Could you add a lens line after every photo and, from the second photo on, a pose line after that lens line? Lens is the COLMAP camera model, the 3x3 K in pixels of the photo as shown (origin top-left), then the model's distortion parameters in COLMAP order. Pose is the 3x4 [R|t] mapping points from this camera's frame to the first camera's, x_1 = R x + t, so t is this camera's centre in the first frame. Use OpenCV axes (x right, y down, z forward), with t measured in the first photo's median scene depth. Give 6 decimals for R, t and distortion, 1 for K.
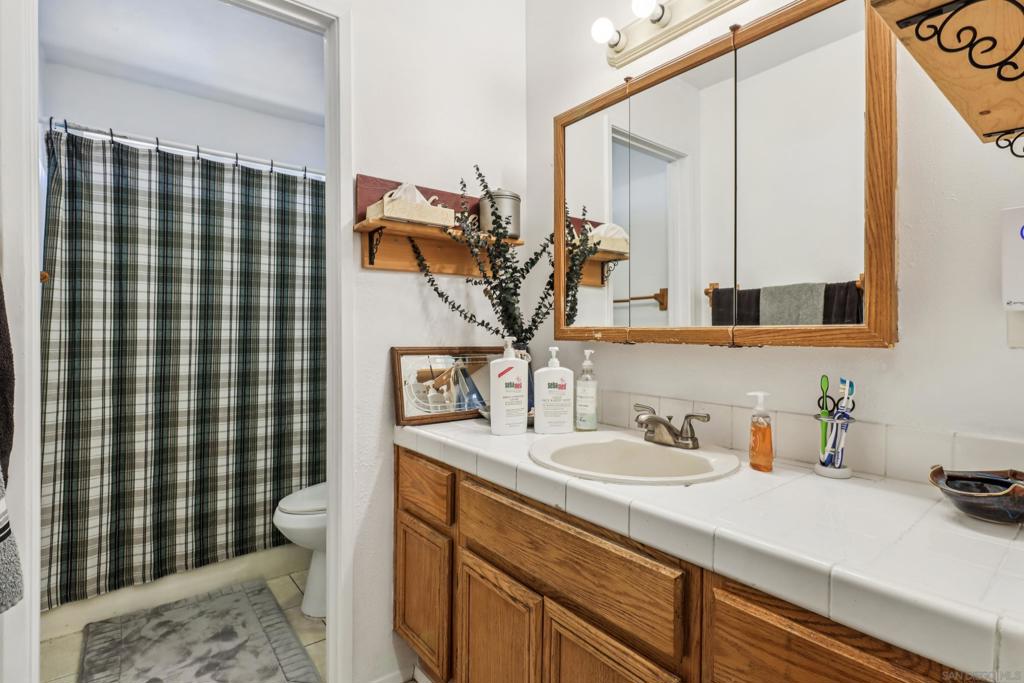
lens RADIAL K [[509.5, 0, 509.6], [0, 509.5, 320.7], [0, 0, 1]] dist [-0.020464, -0.008693]
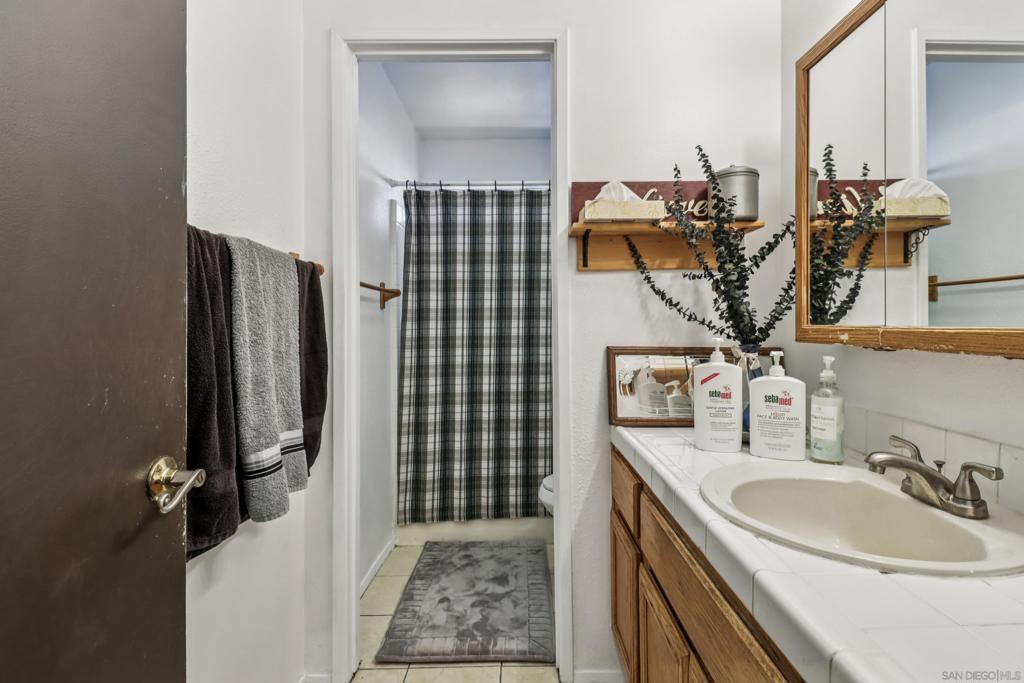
lens RADIAL K [[478.3, 0, 477.3], [0, 478.3, 318.7], [0, 0, 1]] dist [-0.003207, -0.006676]
pose [[0.767406, -0.019062, -0.640878, 0.177171], [0.024307, 0.999704, -0.000629, -0.008983], [0.640701, -0.015095, 0.767642, 0.100249]]
